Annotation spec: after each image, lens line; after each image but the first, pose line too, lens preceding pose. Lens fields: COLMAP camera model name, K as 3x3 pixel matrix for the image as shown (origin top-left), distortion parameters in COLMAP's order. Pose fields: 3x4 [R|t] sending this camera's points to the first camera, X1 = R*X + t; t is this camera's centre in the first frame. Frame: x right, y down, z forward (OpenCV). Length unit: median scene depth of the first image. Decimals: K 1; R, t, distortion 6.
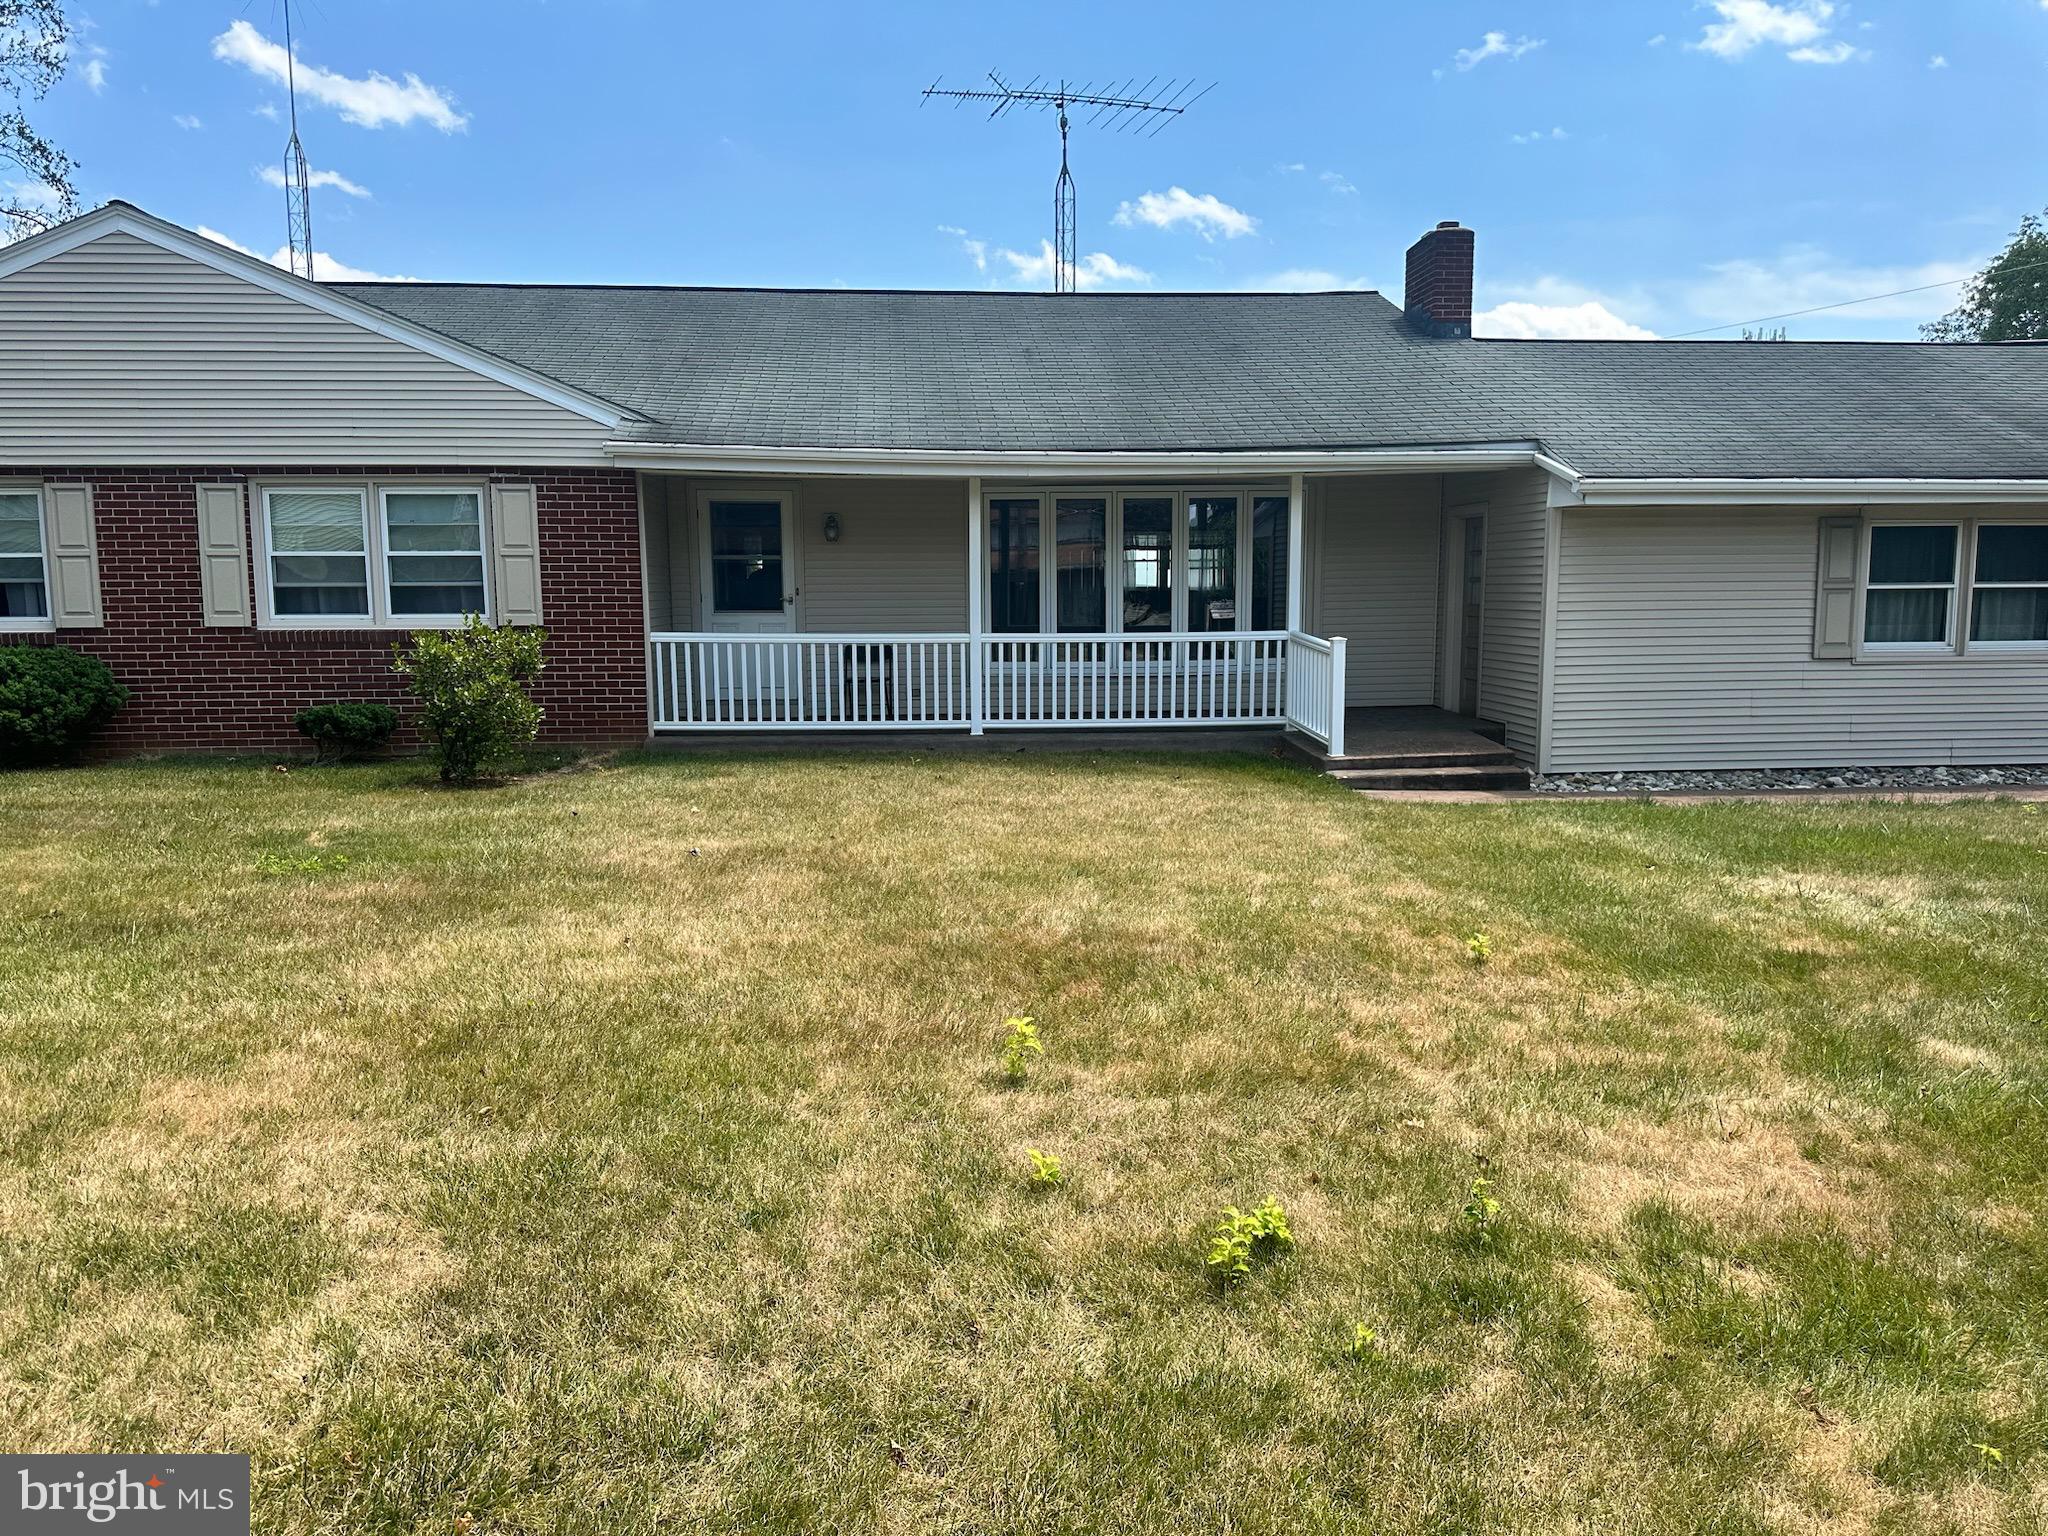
lens RADIAL K [[1427.7, 0, 1023.1], [0, 1427.7, 751.5], [0, 0, 1]] dist [0.104690, -0.130062]
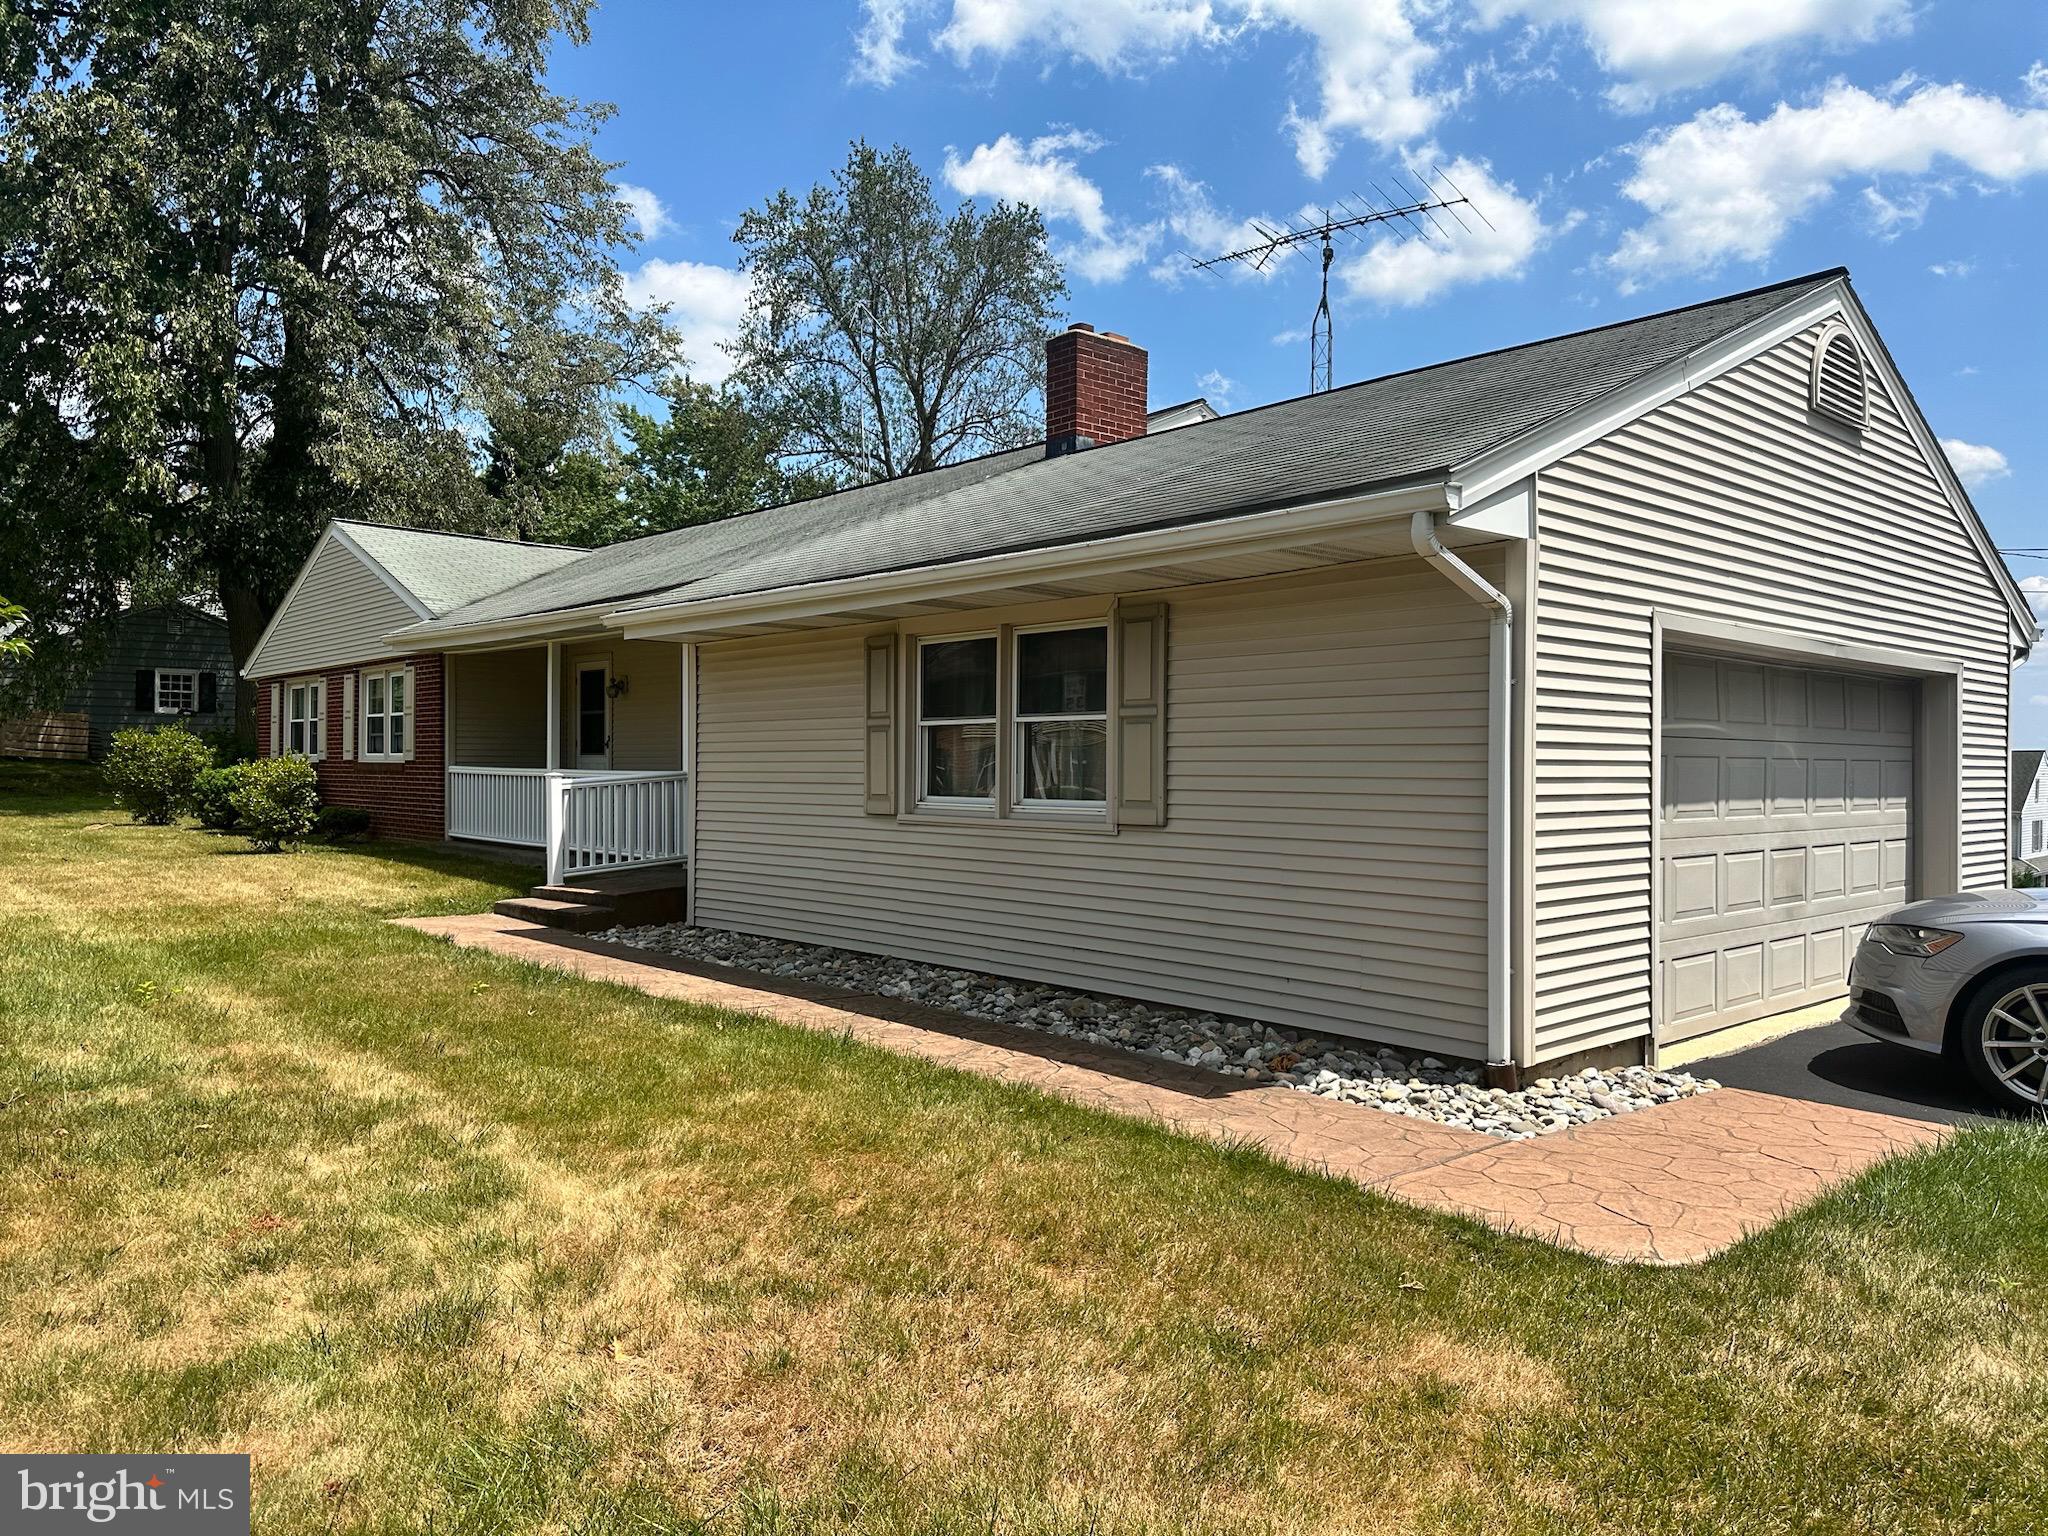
lens RADIAL K [[1437.1, 0, 1018.2], [0, 1437.1, 762.2], [0, 0, 1]] dist [0.109592, -0.137625]
pose [[0.622682, 0.008163, -0.782432, 1.221318], [-0.098874, 0.992751, -0.068330, -0.043918], [0.776203, 0.119910, 0.618976, 0.554177]]
